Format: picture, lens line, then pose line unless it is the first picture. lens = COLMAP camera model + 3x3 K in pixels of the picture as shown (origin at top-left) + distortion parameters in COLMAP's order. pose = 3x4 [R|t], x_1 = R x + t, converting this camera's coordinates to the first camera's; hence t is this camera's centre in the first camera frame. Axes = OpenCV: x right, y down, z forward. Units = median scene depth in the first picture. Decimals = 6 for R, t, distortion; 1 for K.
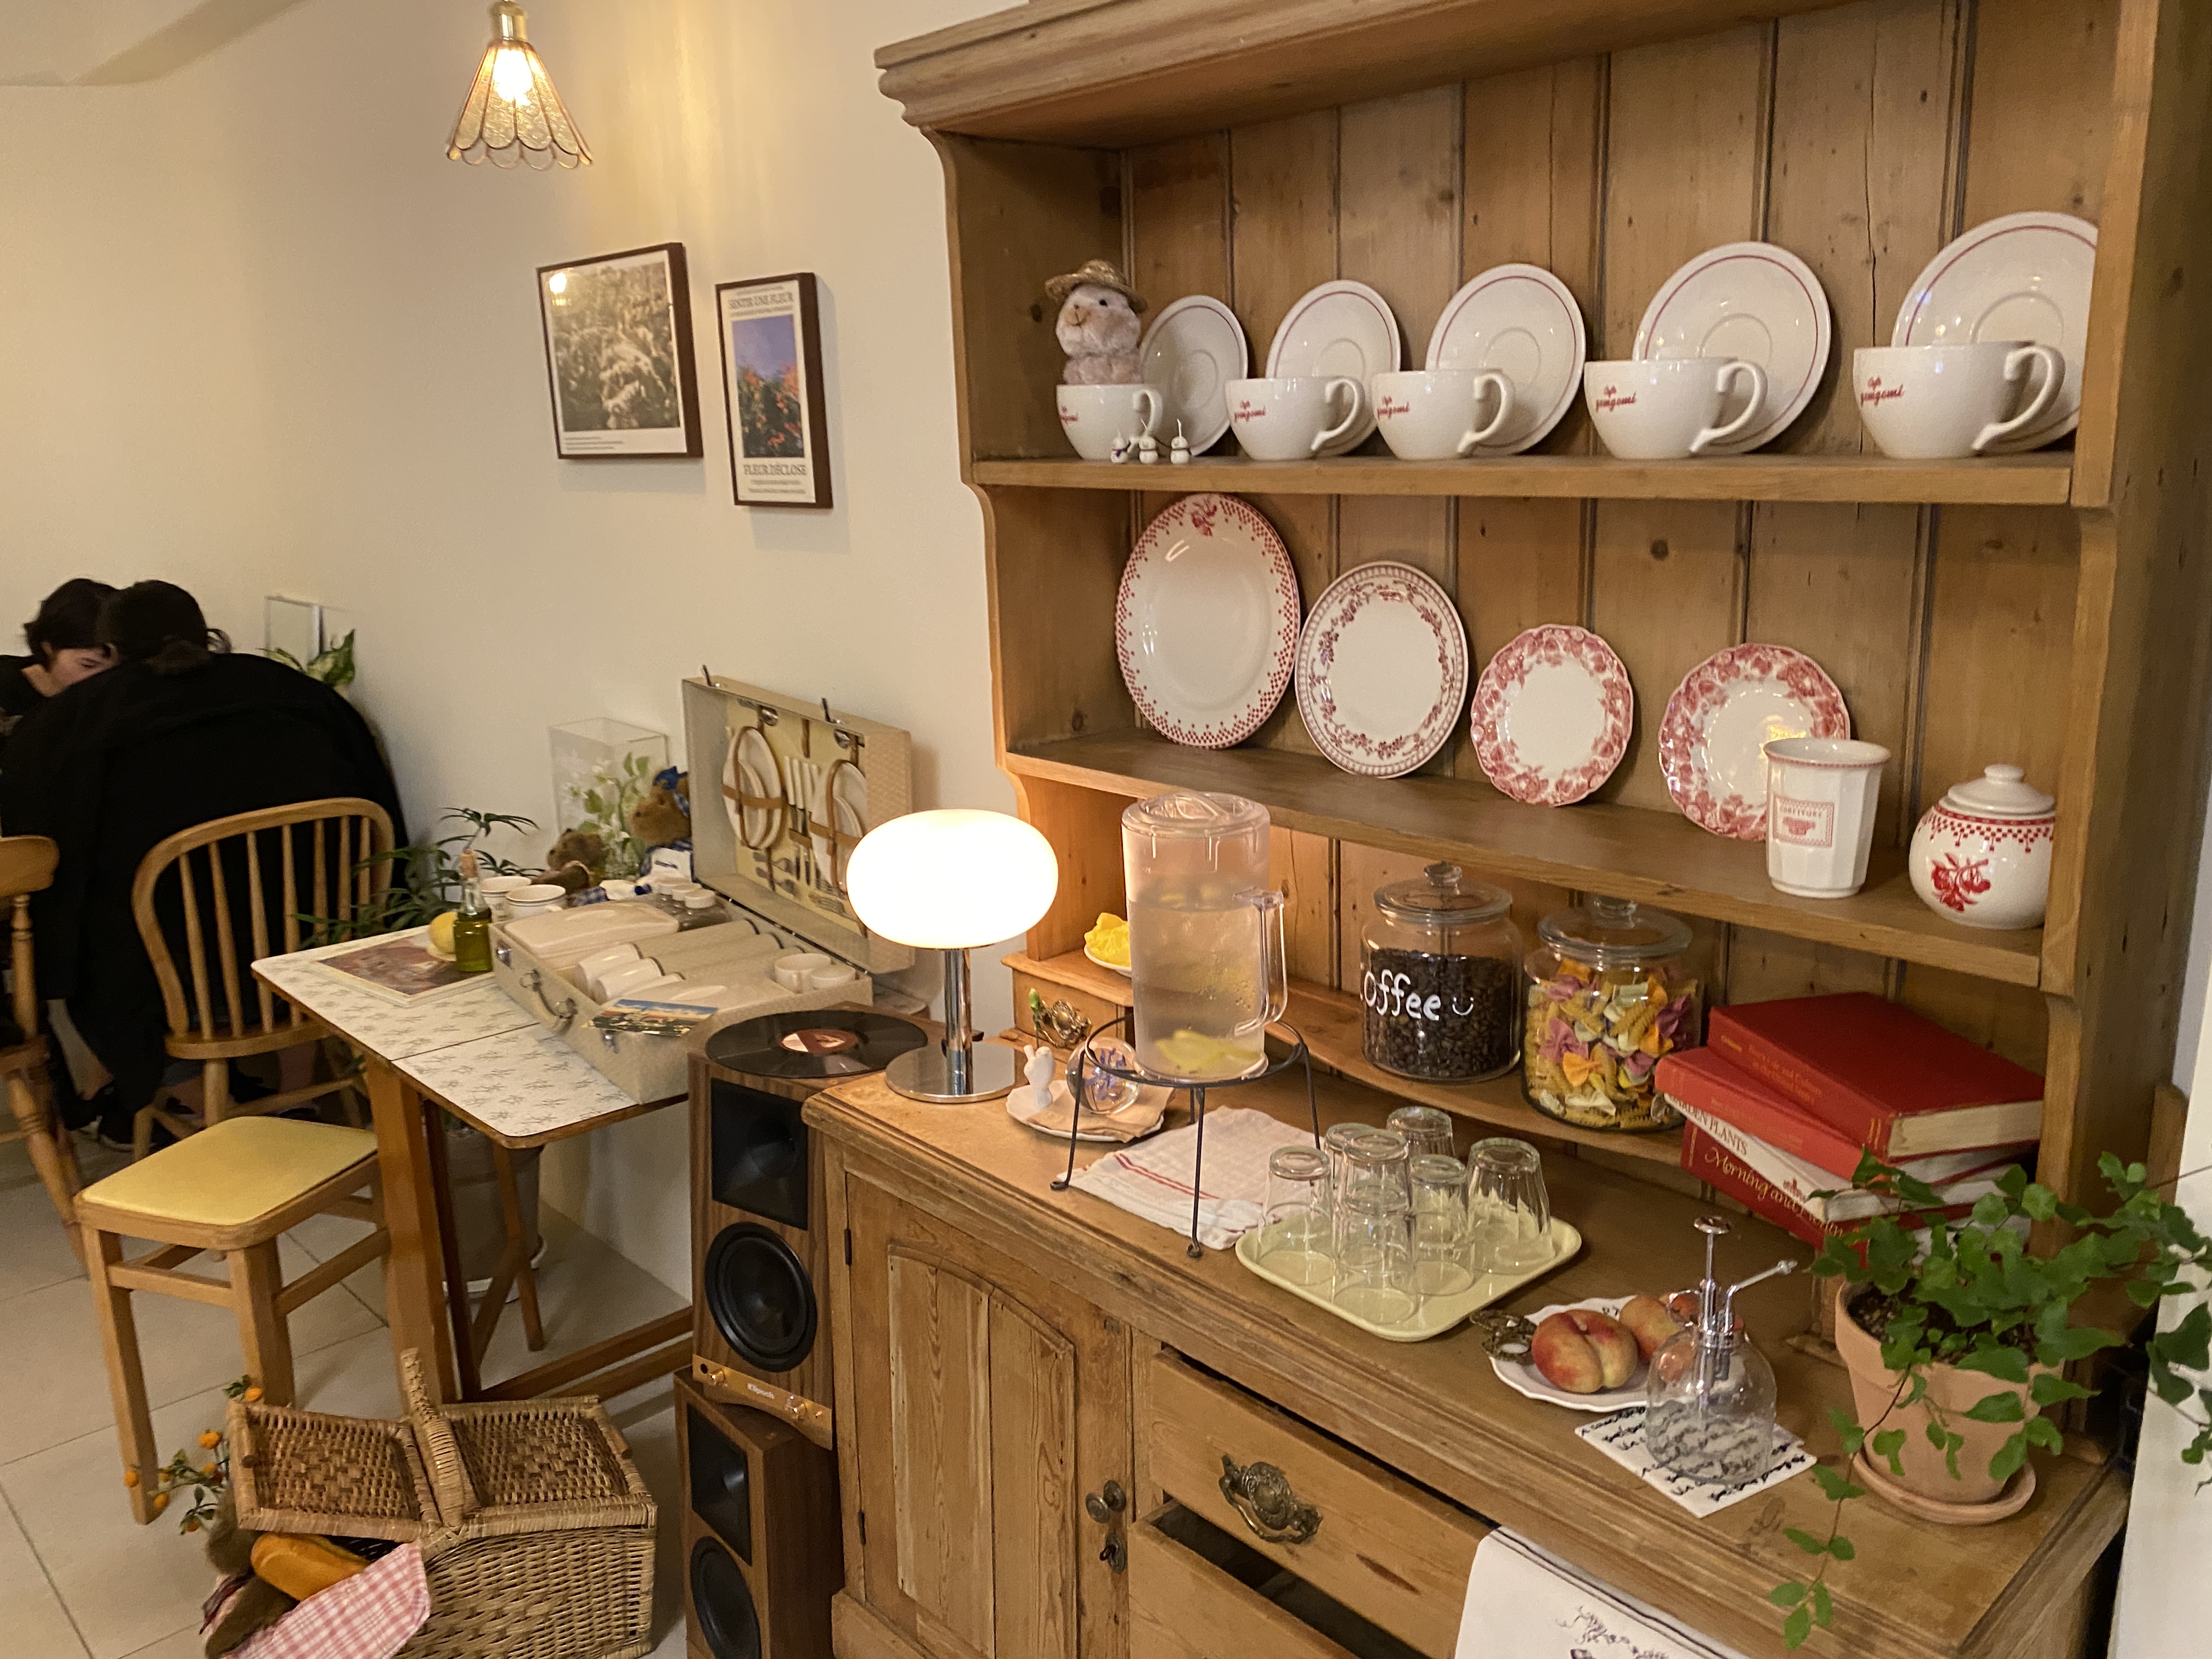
lens RADIAL K [[1655.5, 0, 1106.0], [0, 1655.5, 829.5], [0, 0, 1]] dist [0.076913, -0.089940]
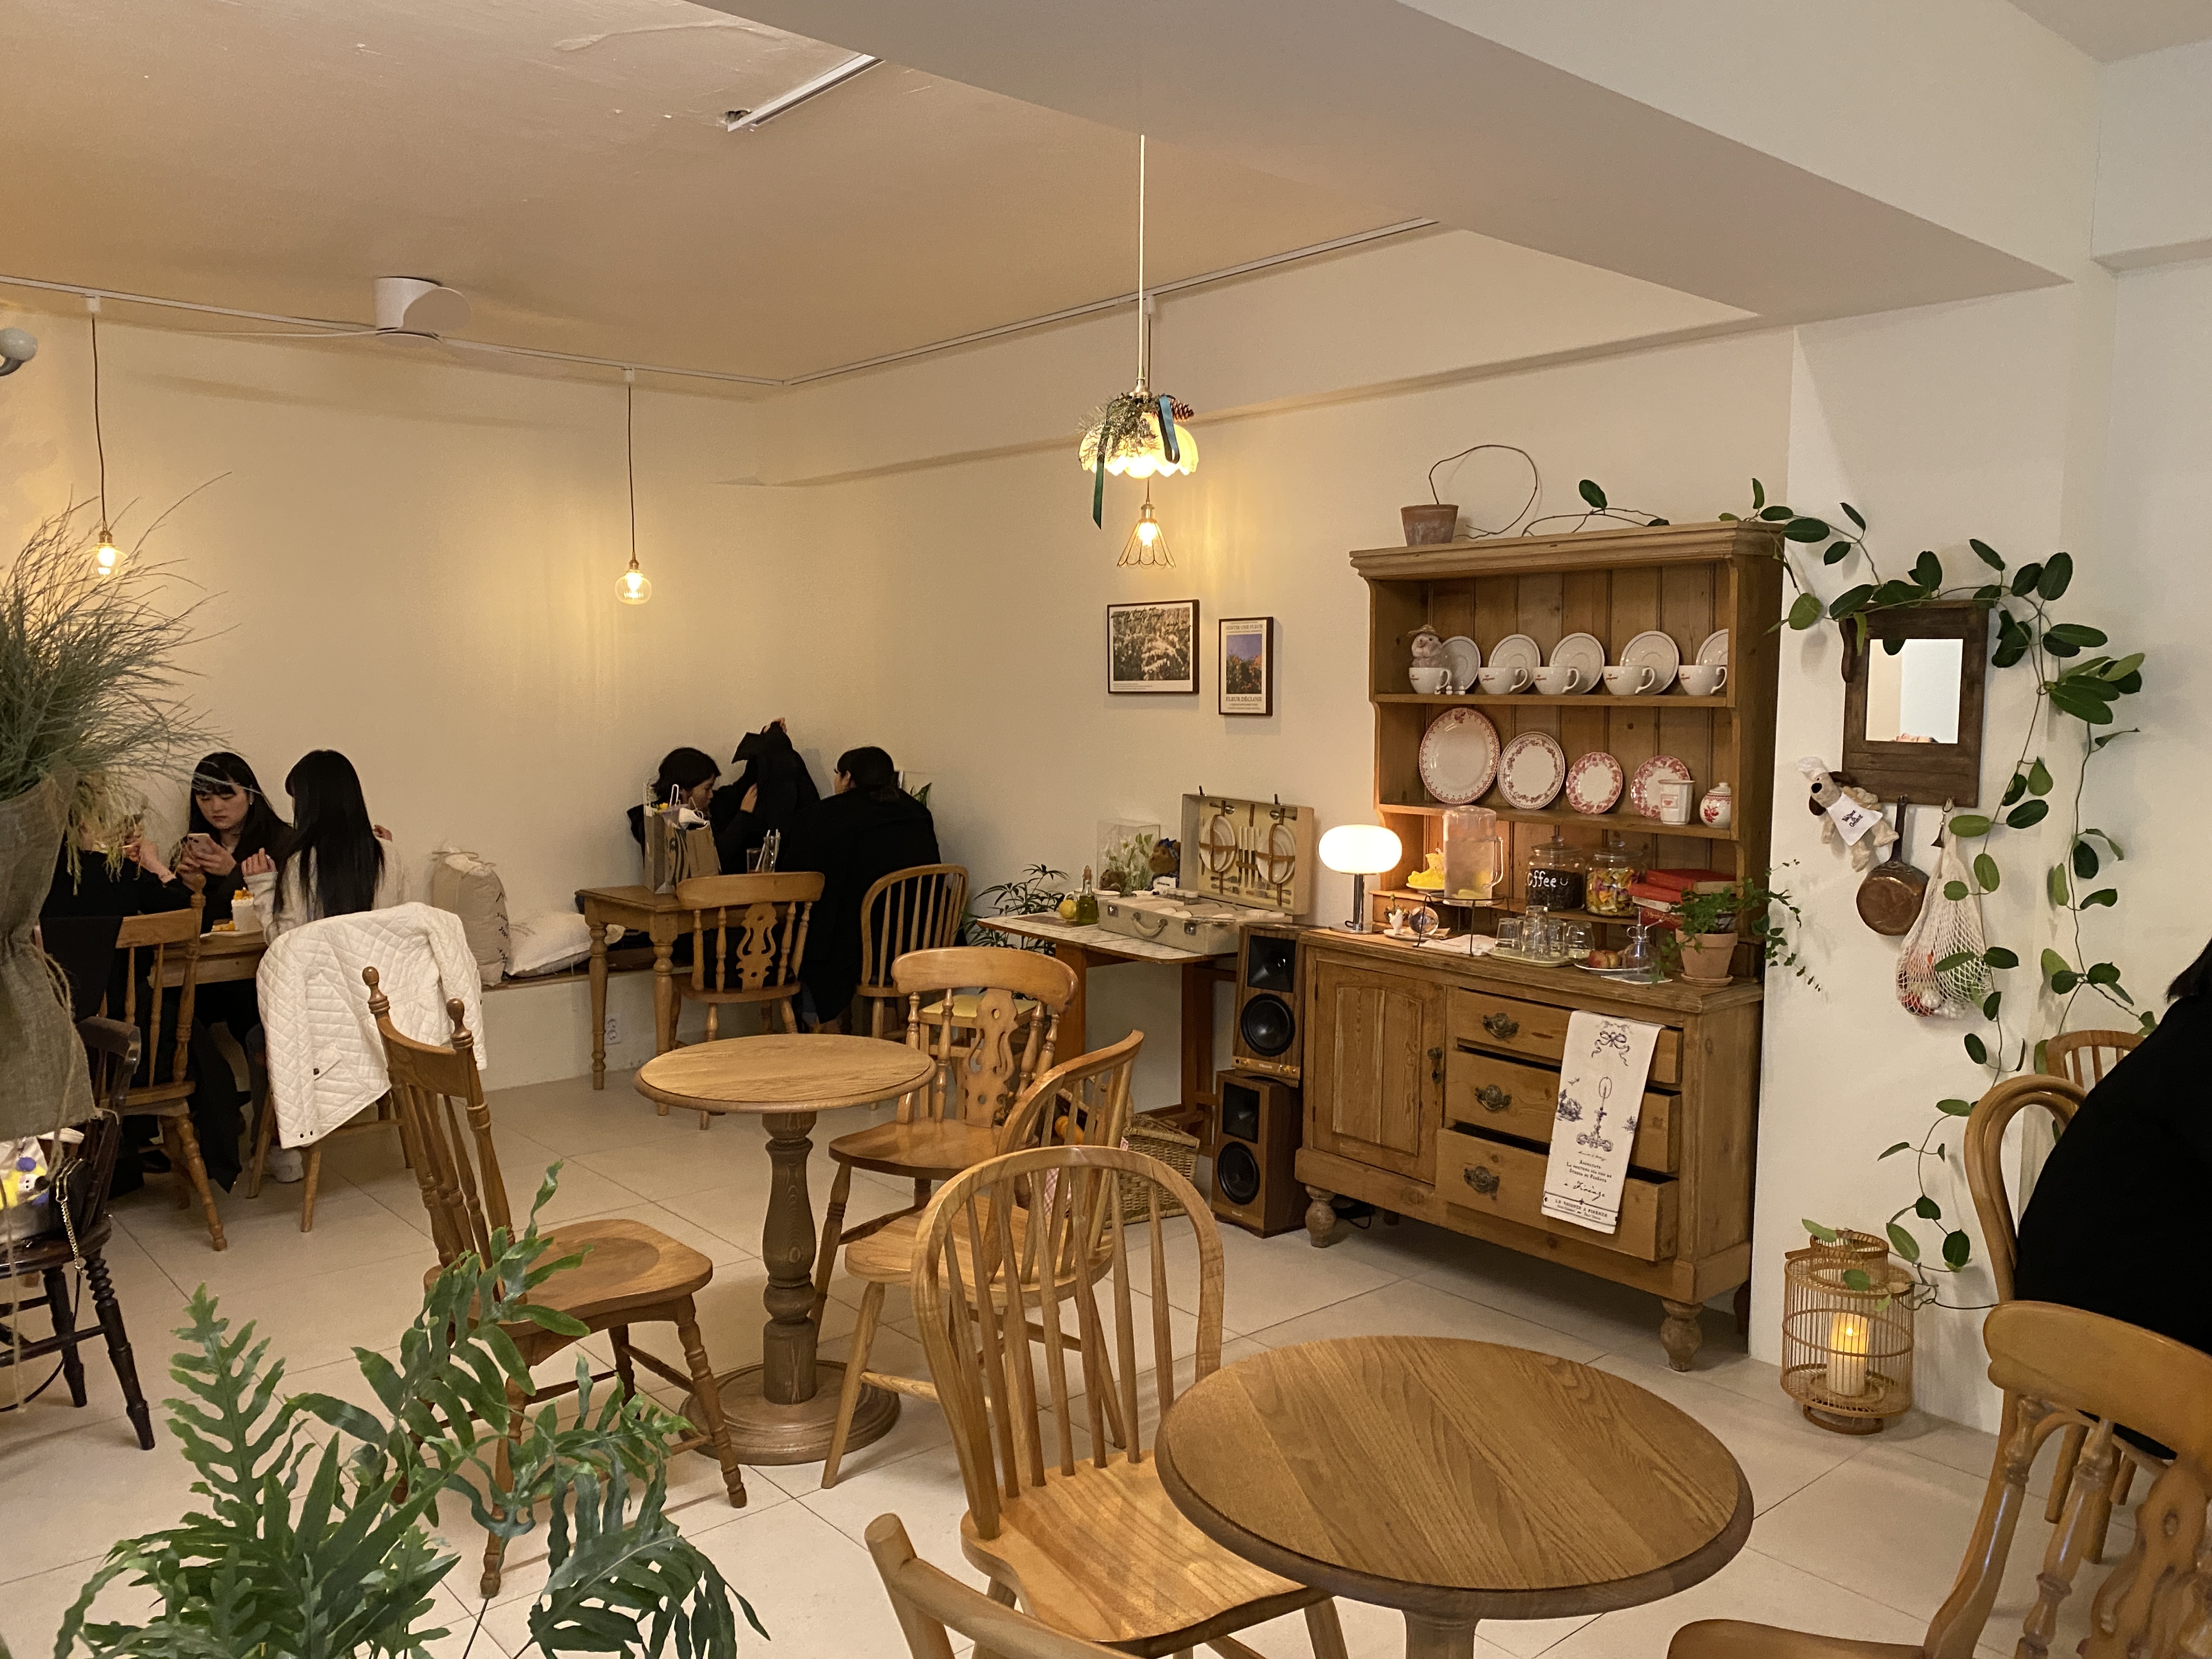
lens RADIAL K [[1692.2, 0, 1106.0], [0, 1692.2, 829.5], [0, 0, 1]] dist [0.197338, -0.224821]
pose [[0.998899, 0.033087, -0.033262, -0.422442], [-0.037887, 0.987035, -0.155970, 0.449271], [0.027671, 0.157058, 0.987202, -1.726454]]
